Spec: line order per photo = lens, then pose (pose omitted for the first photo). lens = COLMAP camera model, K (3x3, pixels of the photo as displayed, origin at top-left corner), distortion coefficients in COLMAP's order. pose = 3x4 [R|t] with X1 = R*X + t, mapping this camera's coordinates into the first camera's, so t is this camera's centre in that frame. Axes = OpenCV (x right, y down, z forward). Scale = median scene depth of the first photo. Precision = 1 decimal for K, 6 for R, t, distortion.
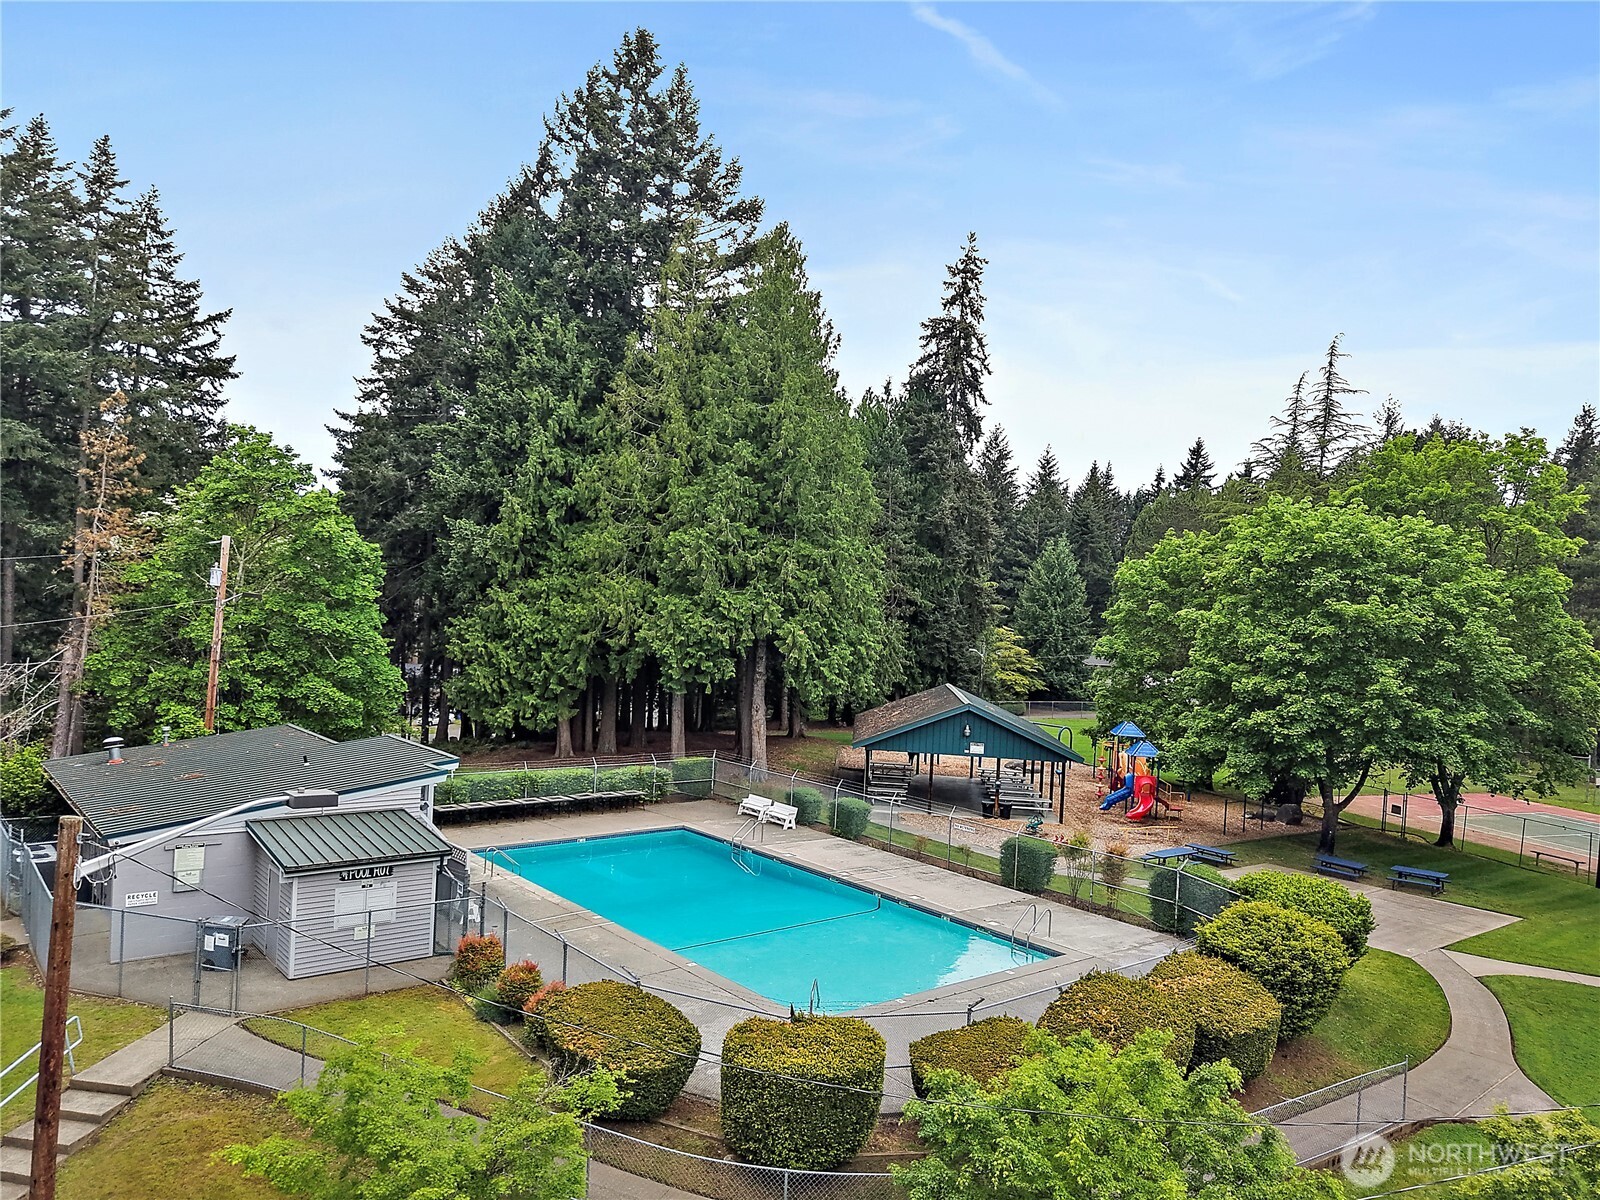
lens RADIAL K [[1064.4, 0, 800.0], [0, 1064.4, 600.0], [0, 0, 1]] dist [0.001407, -0.001955]
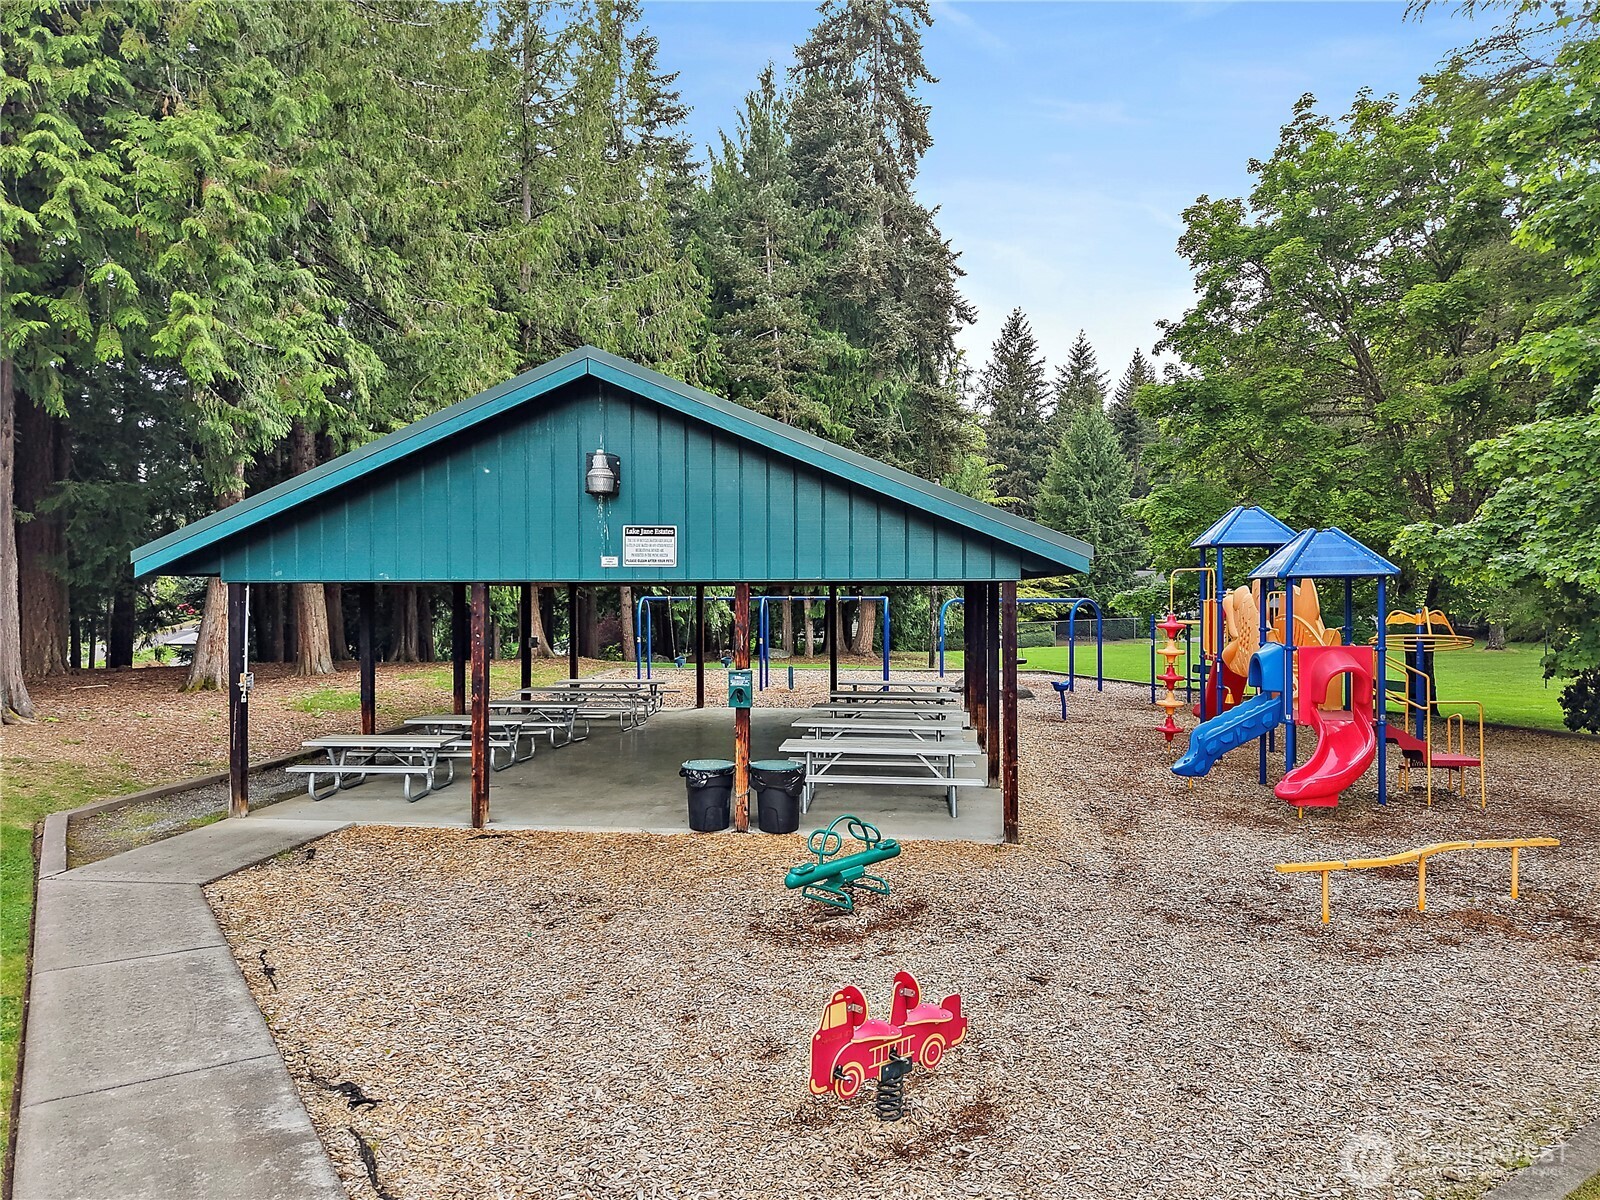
lens RADIAL K [[1117.0, 0, 800.0], [0, 1117.0, 600.0], [0, 0, 1]] dist [-0.103290, -0.001838]
pose [[0.998015, -0.049860, -0.038462, 0.203996], [0.050651, 0.998519, 0.019867, 0.143028], [0.037414, -0.021775, 0.999063, 0.728083]]
